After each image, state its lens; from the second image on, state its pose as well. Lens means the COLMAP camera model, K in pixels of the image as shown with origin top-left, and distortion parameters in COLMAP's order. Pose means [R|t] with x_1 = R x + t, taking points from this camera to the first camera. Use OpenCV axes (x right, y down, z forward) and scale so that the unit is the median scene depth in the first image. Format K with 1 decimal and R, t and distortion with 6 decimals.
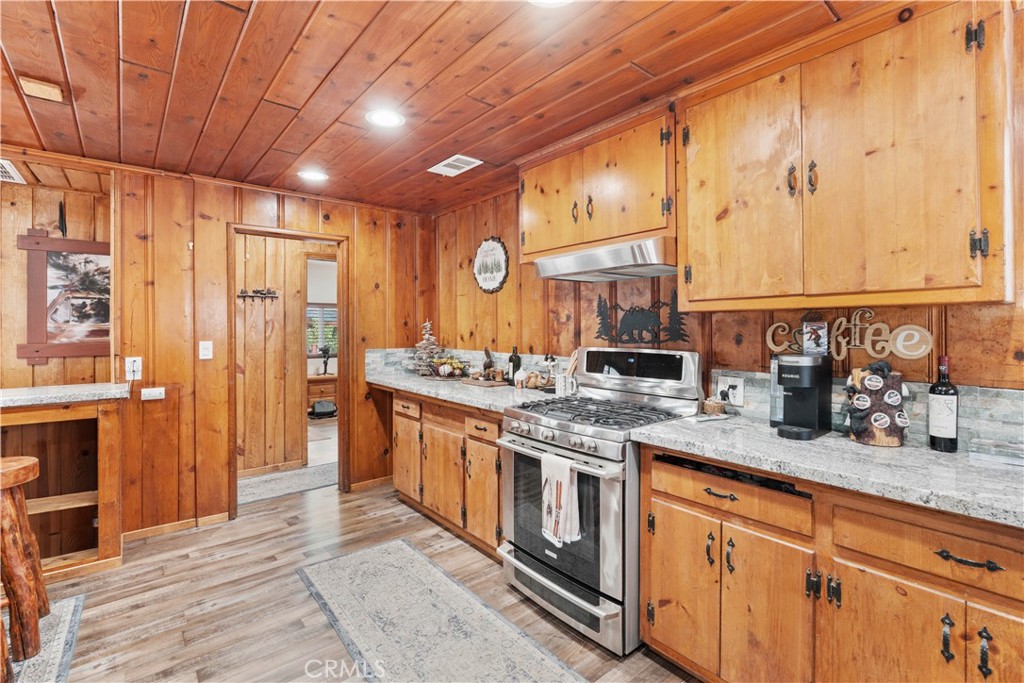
lens RADIAL K [[470.4, 0, 503.8], [0, 470.4, 326.2], [0, 0, 1]] dist [-0.004631, 0.000392]
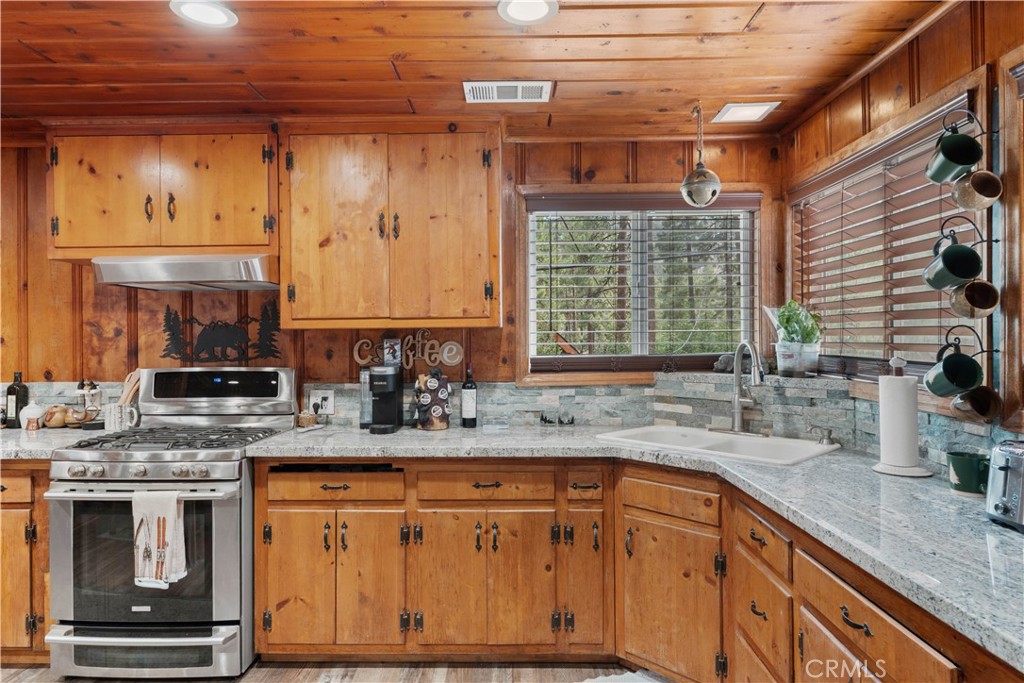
lens RADIAL K [[631.3, 0, 512.8], [0, 631.3, 338.9], [0, 0, 1]] dist [-0.003281, -0.000706]
pose [[0.641394, -0.001667, 0.767210, -0.389171], [0.002409, 0.999997, 0.000160, -0.008473], [-0.767208, 0.001746, 0.641396, -0.294050]]
